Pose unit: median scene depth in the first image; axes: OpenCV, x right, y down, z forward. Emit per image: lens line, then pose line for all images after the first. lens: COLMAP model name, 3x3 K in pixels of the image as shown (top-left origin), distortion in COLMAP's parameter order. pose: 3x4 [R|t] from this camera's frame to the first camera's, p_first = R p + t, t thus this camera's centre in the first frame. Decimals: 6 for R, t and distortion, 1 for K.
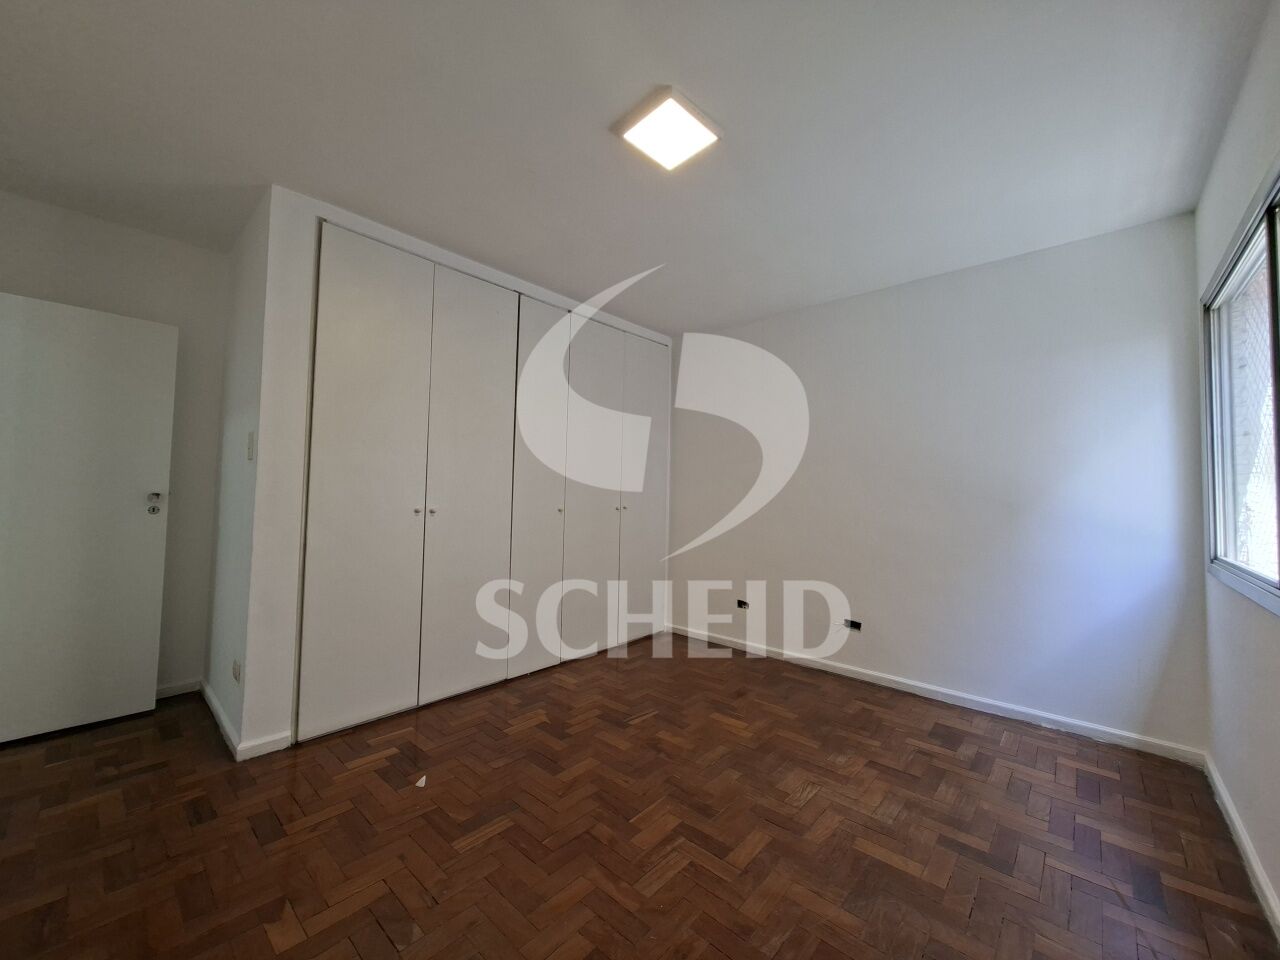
lens RADIAL K [[500.4, 0, 640.0], [0, 500.4, 480.0], [0, 0, 1]] dist [0.001158, 0.000160]
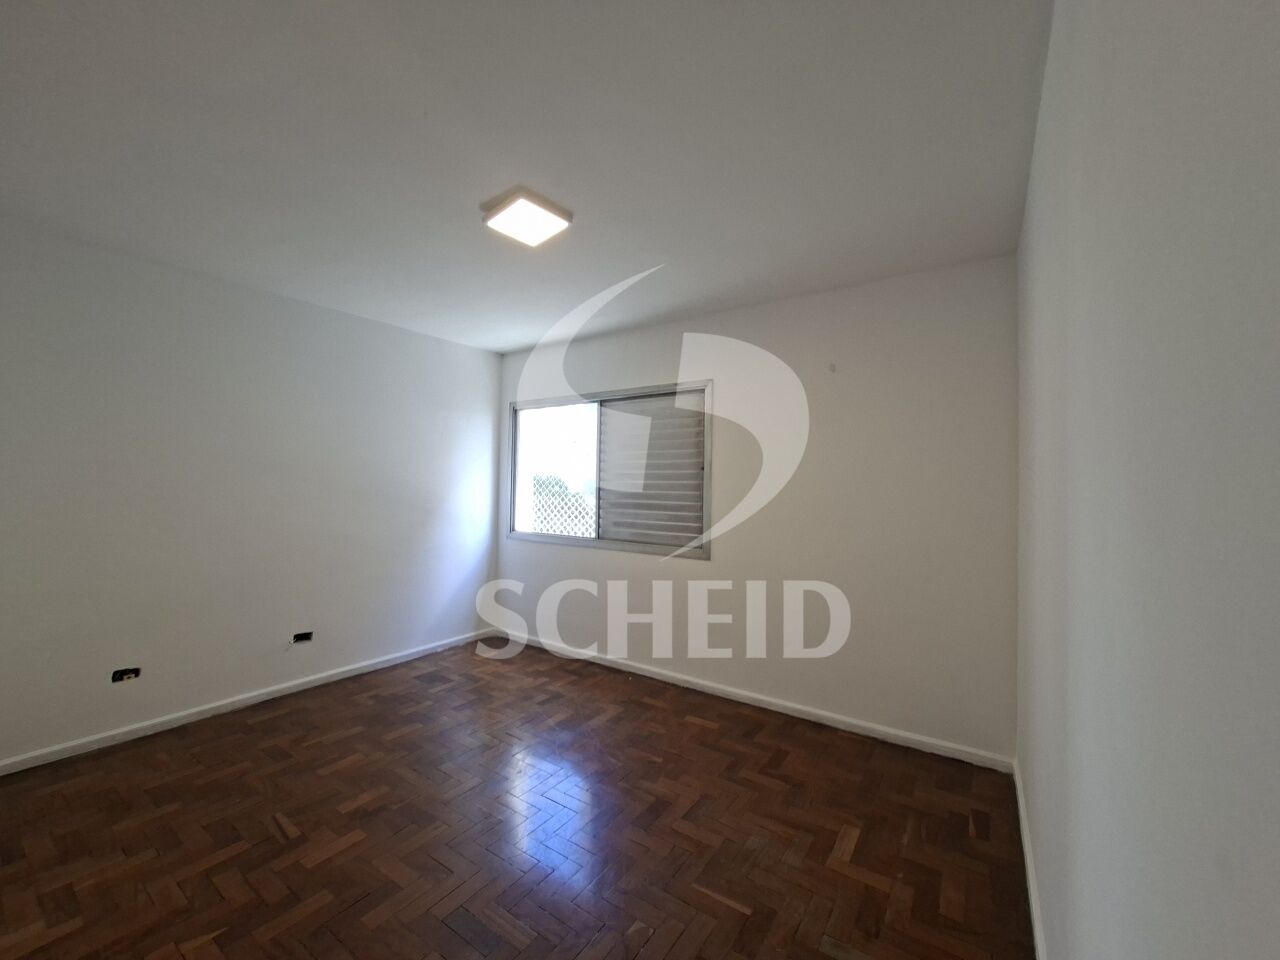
lens RADIAL K [[521.5, 0, 640.0], [0, 521.5, 480.0], [0, 0, 1]] dist [-0.001148, -0.000347]
pose [[-0.142030, -0.012449, 0.989784, -0.906421], [-0.055718, 0.998436, 0.004563, -0.082208], [-0.988293, -0.054500, -0.142501, 0.667773]]
